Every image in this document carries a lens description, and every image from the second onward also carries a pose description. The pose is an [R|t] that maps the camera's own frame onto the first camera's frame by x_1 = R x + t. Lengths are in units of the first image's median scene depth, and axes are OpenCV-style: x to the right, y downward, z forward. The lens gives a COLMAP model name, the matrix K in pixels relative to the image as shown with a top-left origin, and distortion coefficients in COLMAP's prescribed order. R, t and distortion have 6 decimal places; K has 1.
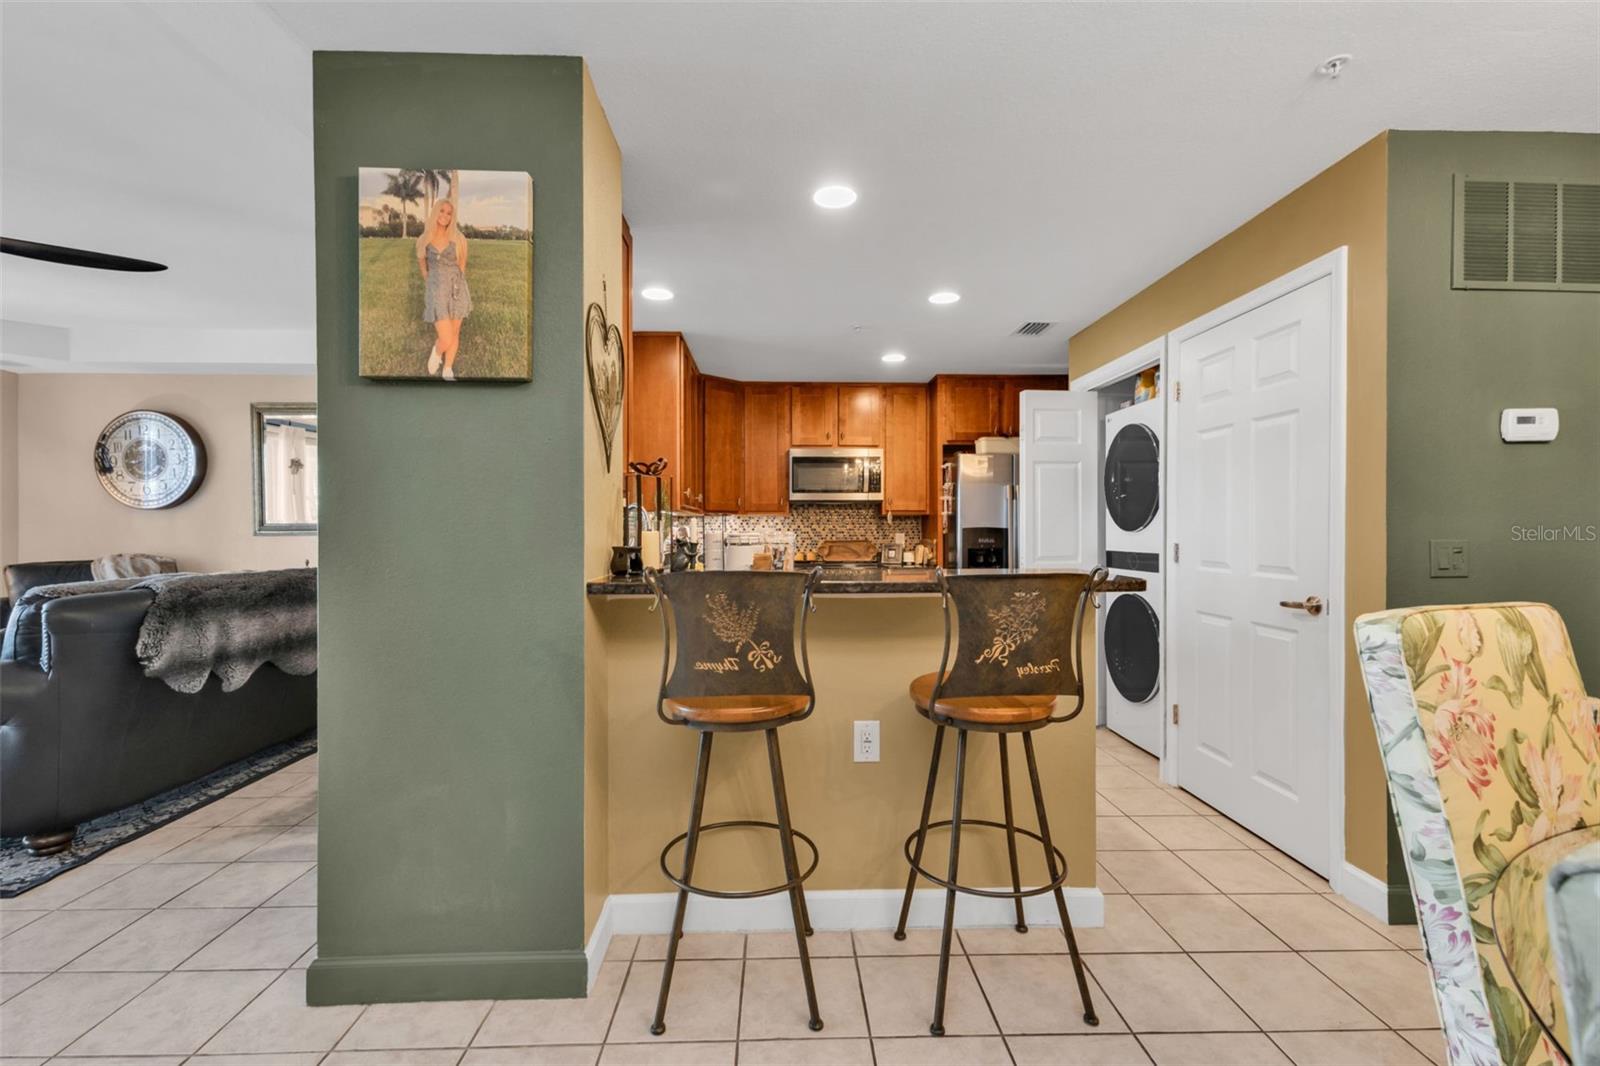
lens RADIAL K [[704.9, 0, 790.0], [0, 704.9, 528.6], [0, 0, 1]] dist [0.002637, -0.003868]
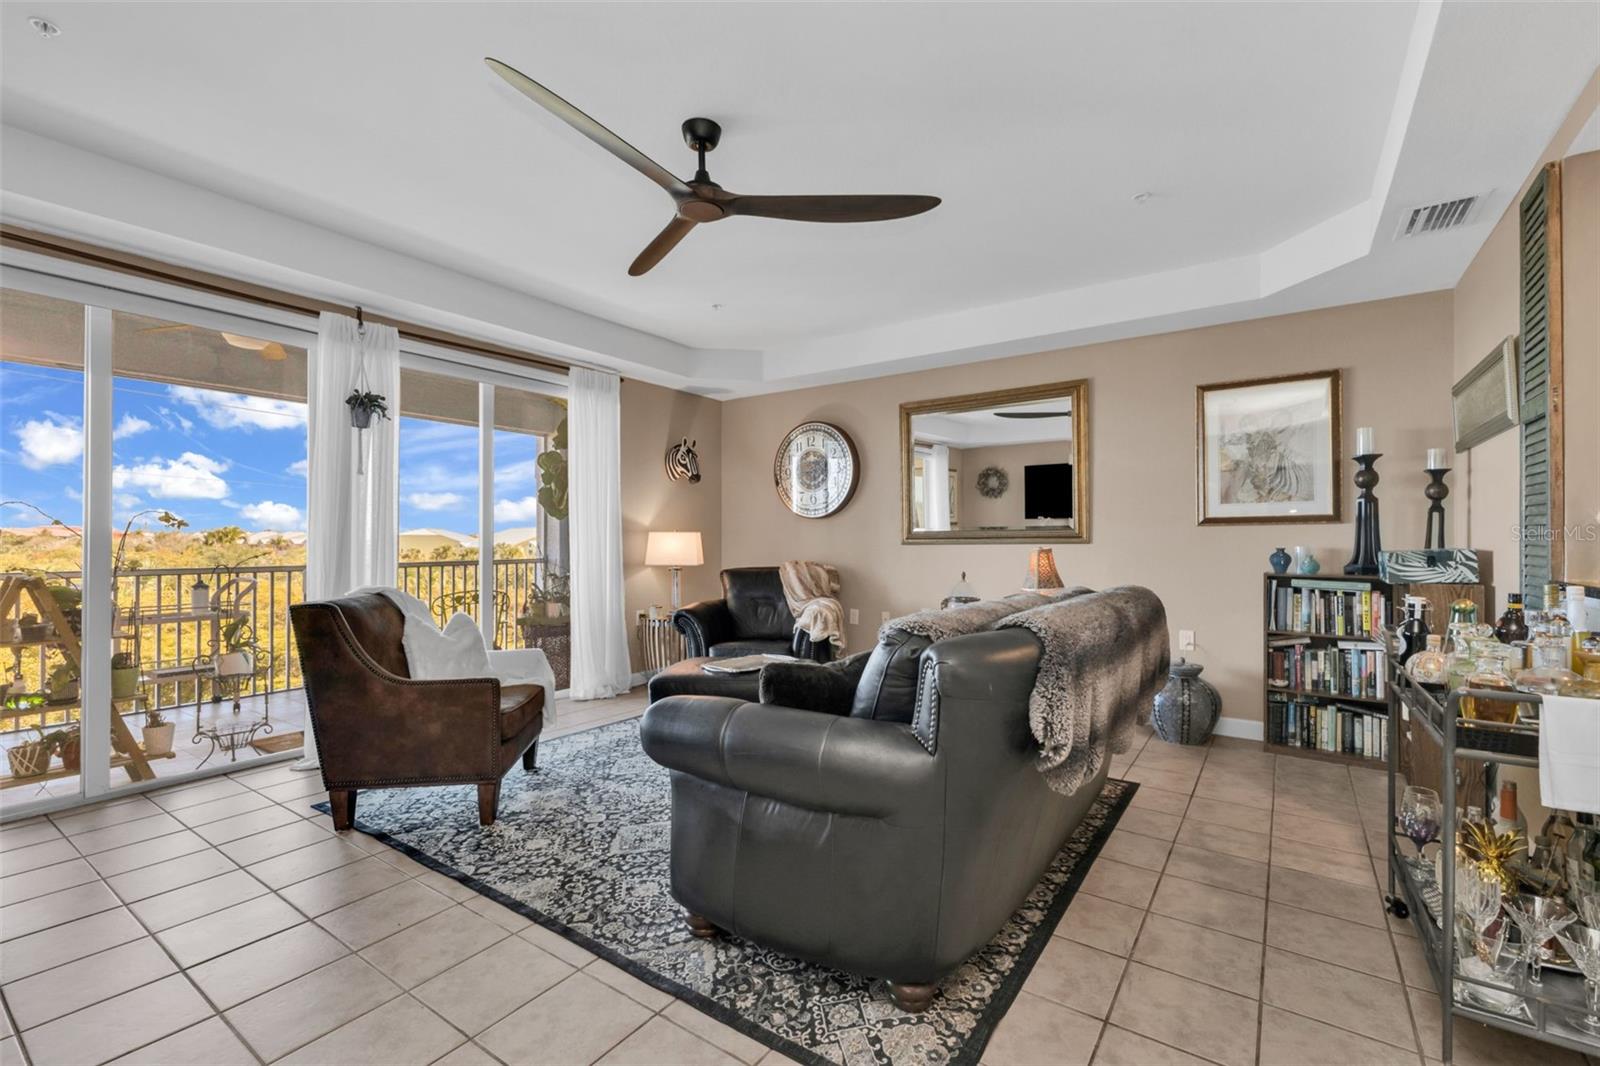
lens RADIAL K [[705.3, 0, 800.0], [0, 705.3, 533.0], [0, 0, 1]] dist [0.012763, -0.000402]
pose [[0.801468, -0.003406, -0.598028, -0.493614], [-0.001293, 0.999972, -0.007427, 0.002897], [0.598036, 0.006725, 0.801441, 0.256276]]
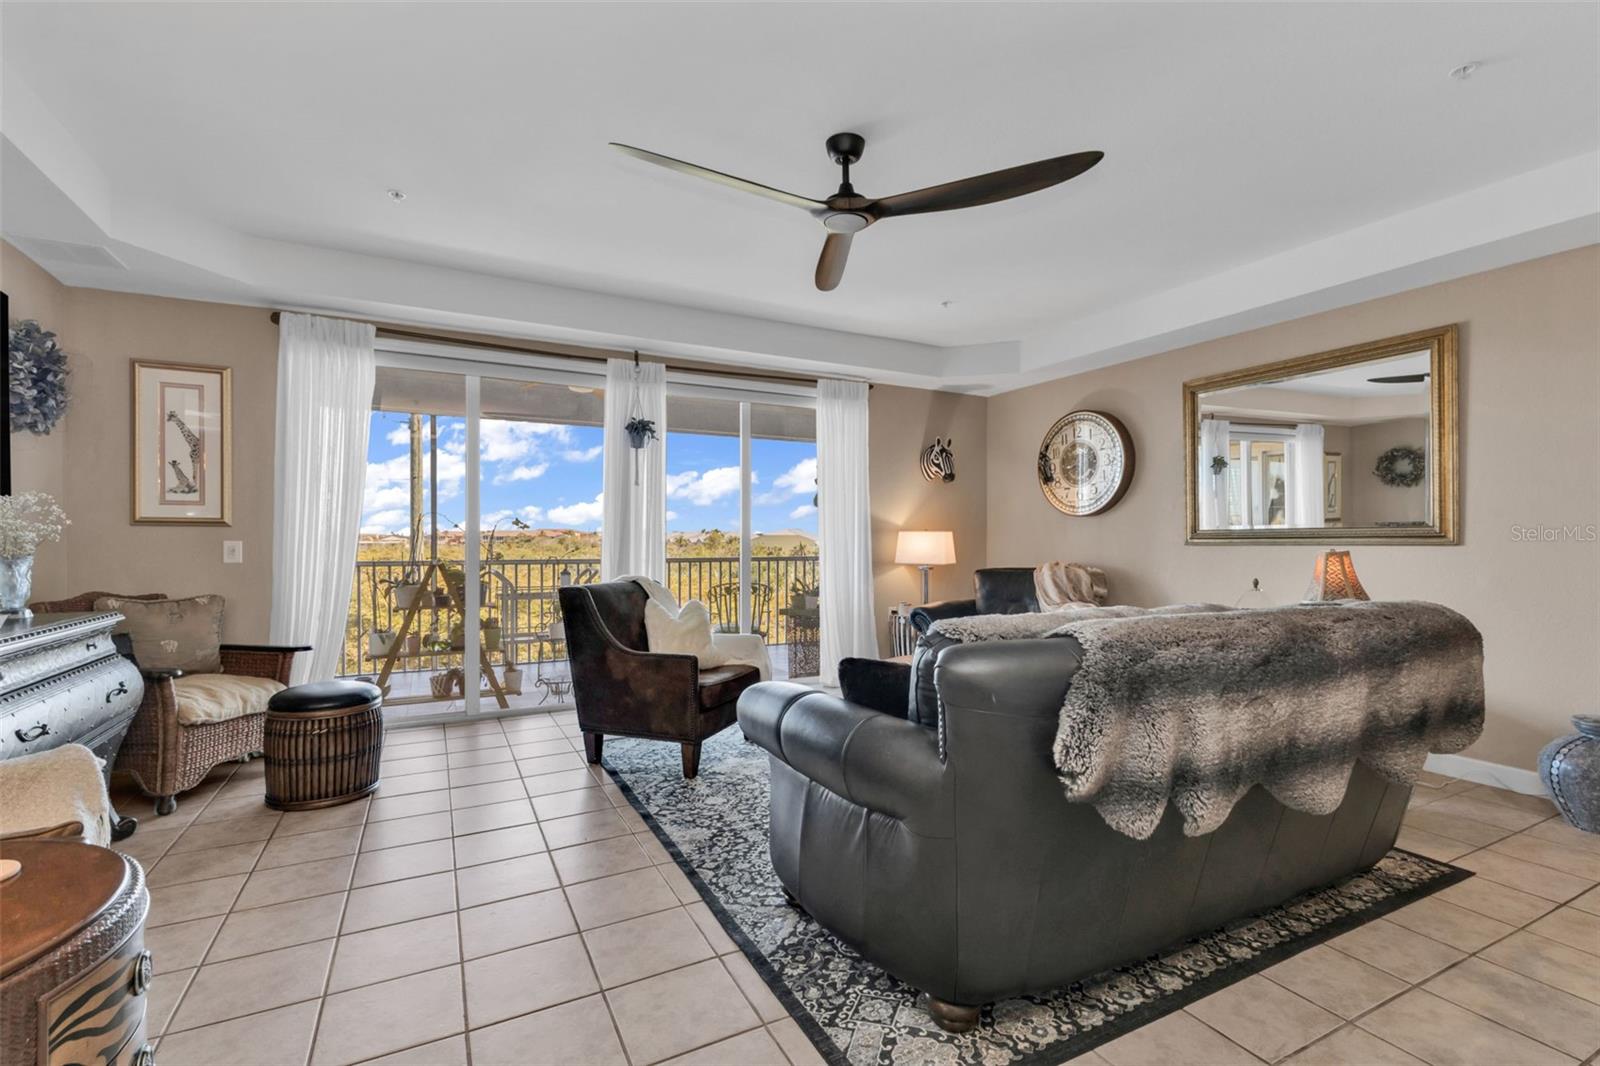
lens RADIAL K [[704.4, 0, 803.7], [0, 704.4, 541.1], [0, 0, 1]] dist [0.018731, -0.004906]
pose [[0.439096, 0.005988, -0.898420, -0.354192], [-0.002748, 0.999982, 0.005322, 0.003609], [0.898436, 0.000132, 0.439105, 0.397546]]
